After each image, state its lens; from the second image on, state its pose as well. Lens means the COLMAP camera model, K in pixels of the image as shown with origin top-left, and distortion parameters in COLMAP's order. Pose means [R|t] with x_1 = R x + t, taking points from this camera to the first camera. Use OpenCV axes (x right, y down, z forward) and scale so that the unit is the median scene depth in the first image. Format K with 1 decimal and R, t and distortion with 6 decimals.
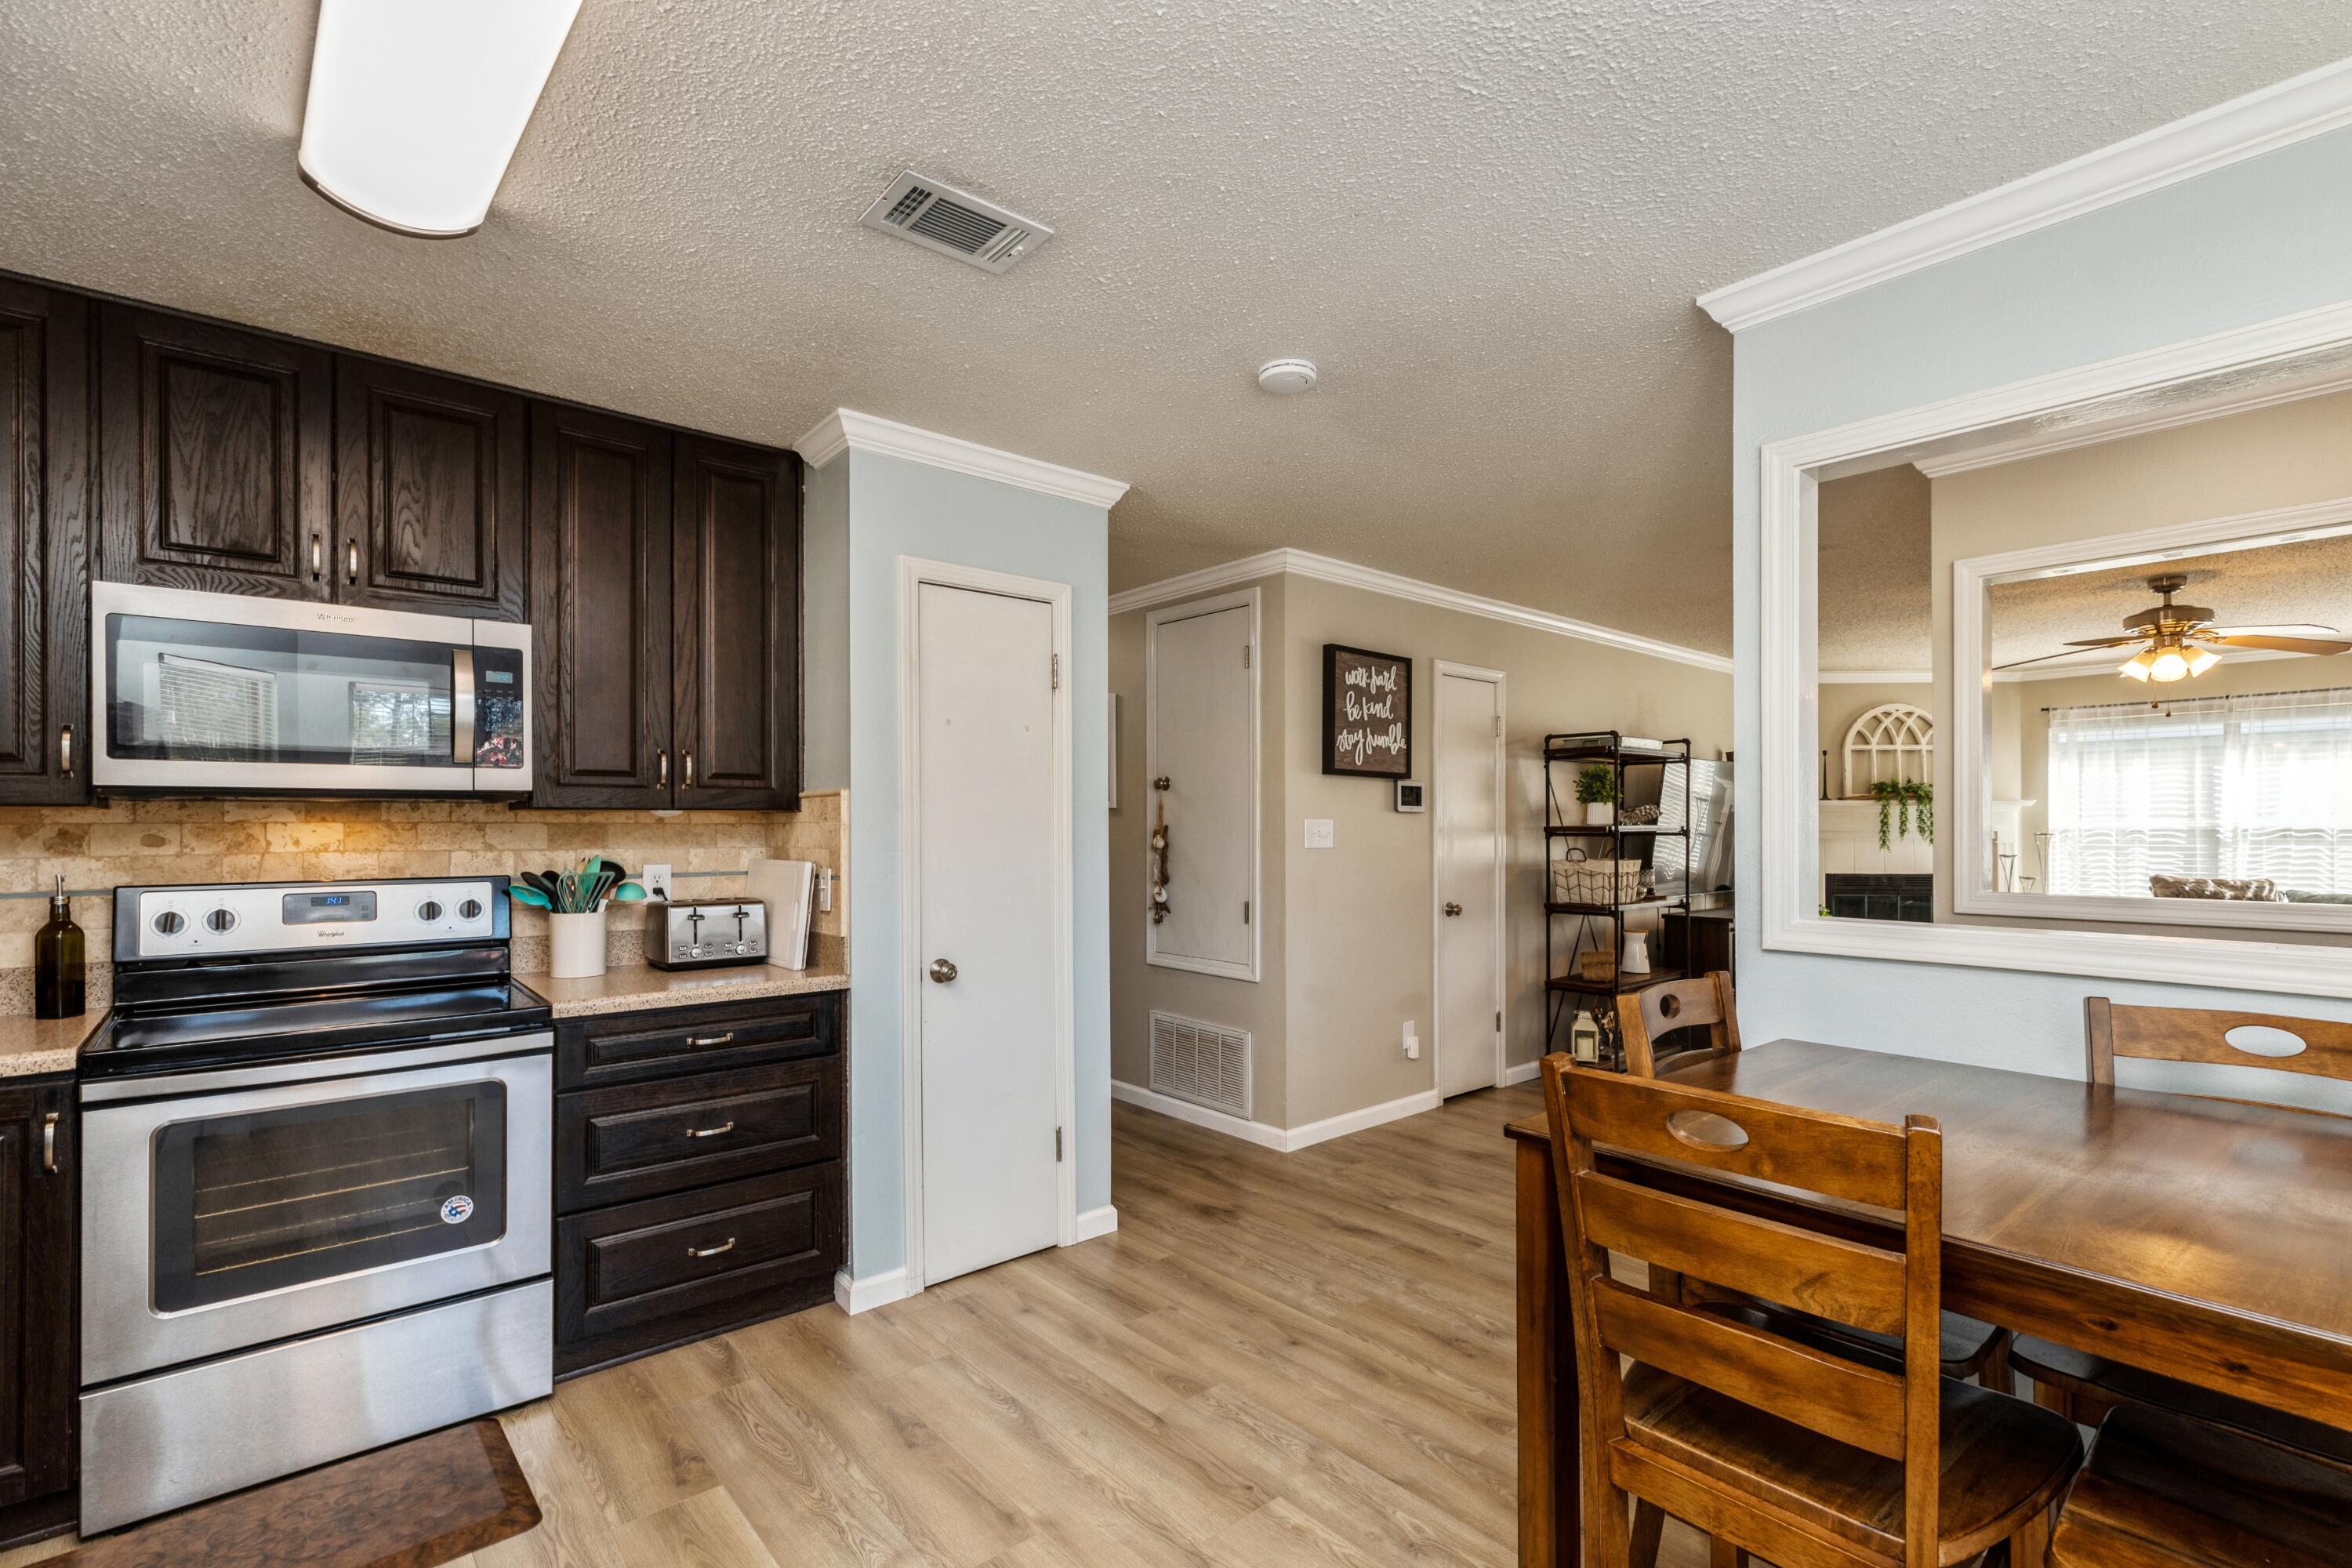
lens RADIAL K [[1053.0, 0, 1187.5], [0, 1053.0, 822.3], [0, 0, 1]] dist [0.005123, -0.000701]
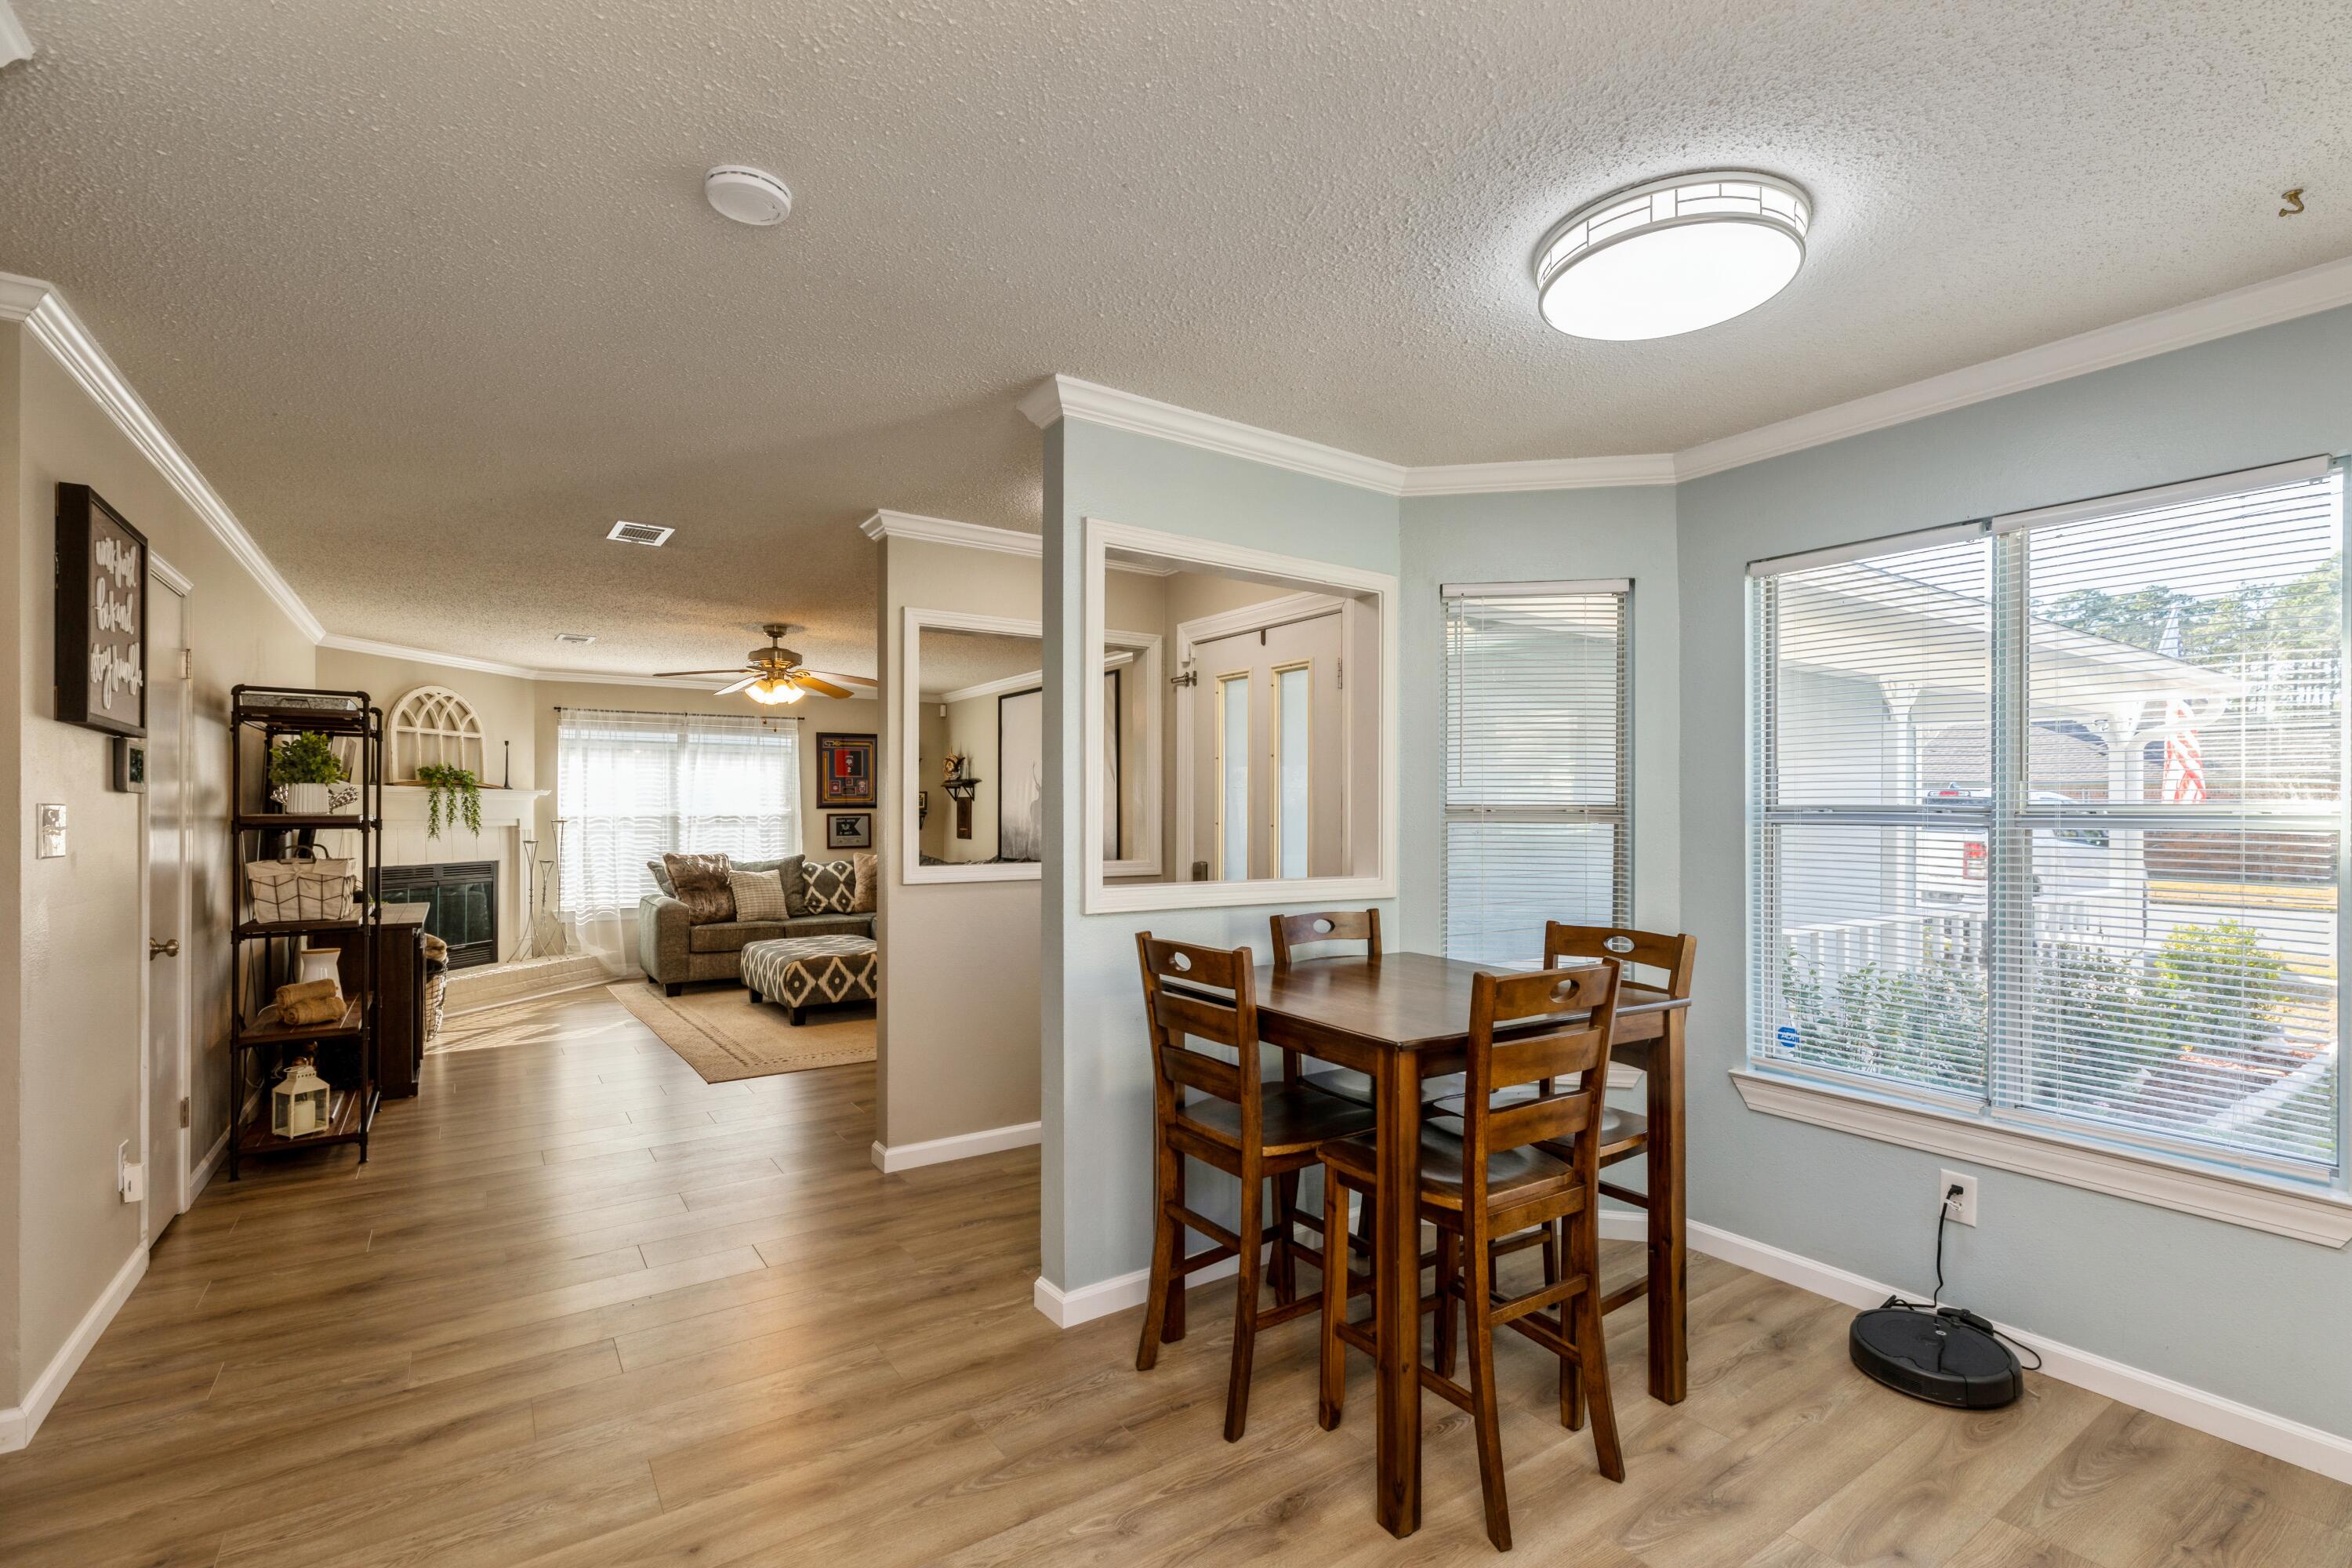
lens RADIAL K [[1053.0, 0, 1182.7], [0, 1053.0, 807.3], [0, 0, 1]] dist [0.005123, -0.000701]
pose [[0.121451, 0.005133, 0.992584, -0.332189], [-0.004155, 0.999980, -0.004663, -0.001096], [-0.992589, -0.003558, 0.121470, 0.348369]]
